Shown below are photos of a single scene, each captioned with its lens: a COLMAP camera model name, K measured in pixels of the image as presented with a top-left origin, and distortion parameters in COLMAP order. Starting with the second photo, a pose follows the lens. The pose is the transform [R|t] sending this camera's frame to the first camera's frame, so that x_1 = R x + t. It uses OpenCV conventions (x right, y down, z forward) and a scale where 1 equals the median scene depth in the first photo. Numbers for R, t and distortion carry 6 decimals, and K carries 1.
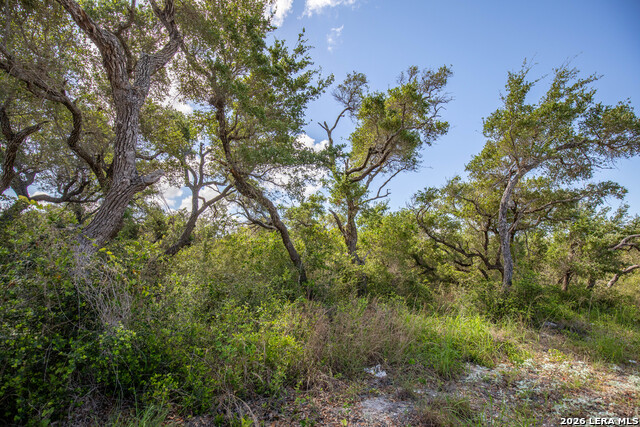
lens RADIAL K [[307.5, 0, 319.2], [0, 307.5, 215.8], [0, 0, 1]] dist [-0.005706, 0.000567]
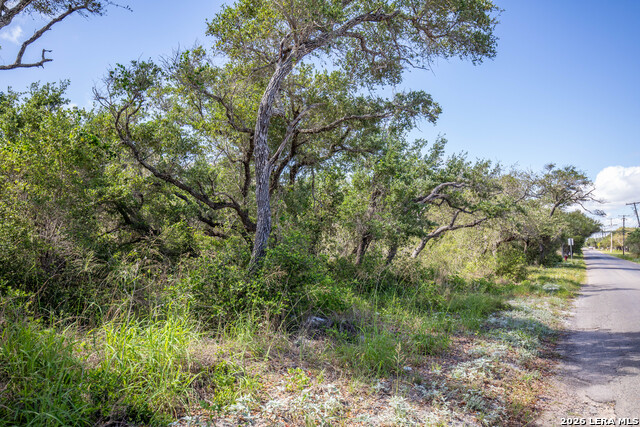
lens RADIAL K [[580.5, 0, 319.8], [0, 580.5, 215.4], [0, 0, 1]] dist [0.065144, 0.014961]
pose [[0.839619, 0.011438, 0.543055, 0.093756], [-0.085366, 0.990133, 0.111129, 0.018305], [-0.536426, -0.139664, 0.832311, 0.058696]]
